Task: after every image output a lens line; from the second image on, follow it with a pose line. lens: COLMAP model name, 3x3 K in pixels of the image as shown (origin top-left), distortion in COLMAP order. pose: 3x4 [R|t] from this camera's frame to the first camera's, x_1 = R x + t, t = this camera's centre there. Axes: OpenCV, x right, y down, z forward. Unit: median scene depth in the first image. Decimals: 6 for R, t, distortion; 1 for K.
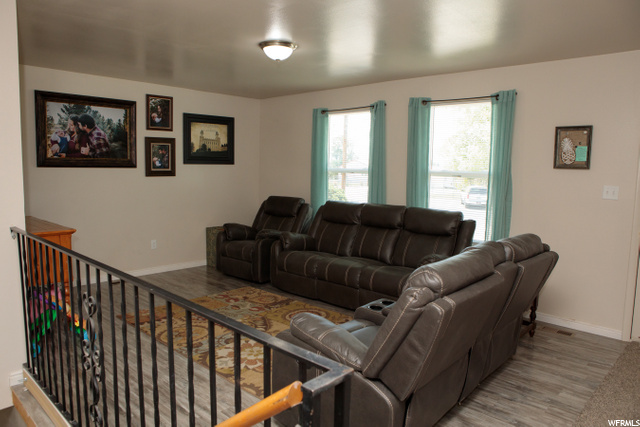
lens RADIAL K [[447.2, 0, 318.0], [0, 447.2, 212.2], [0, 0, 1]] dist [-0.111307, 0.078422]
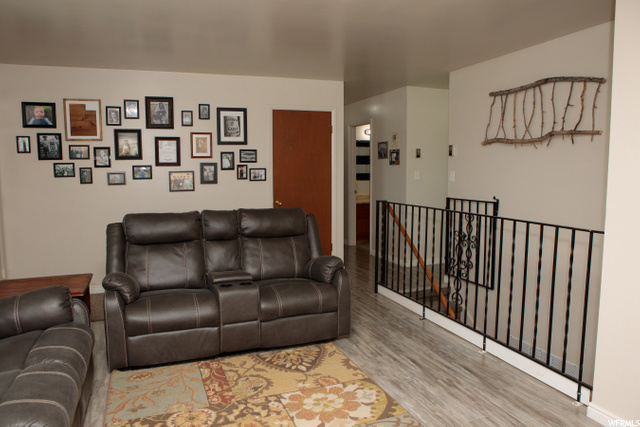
lens RADIAL K [[447.2, 0, 318.0], [0, 447.2, 212.2], [0, 0, 1]] dist [-0.111307, 0.078422]
pose [[-0.898199, -0.059007, 0.435611, -0.290552], [0.032815, 0.979185, 0.200300, -0.102992], [-0.438363, 0.194204, -0.877566, 1.048456]]
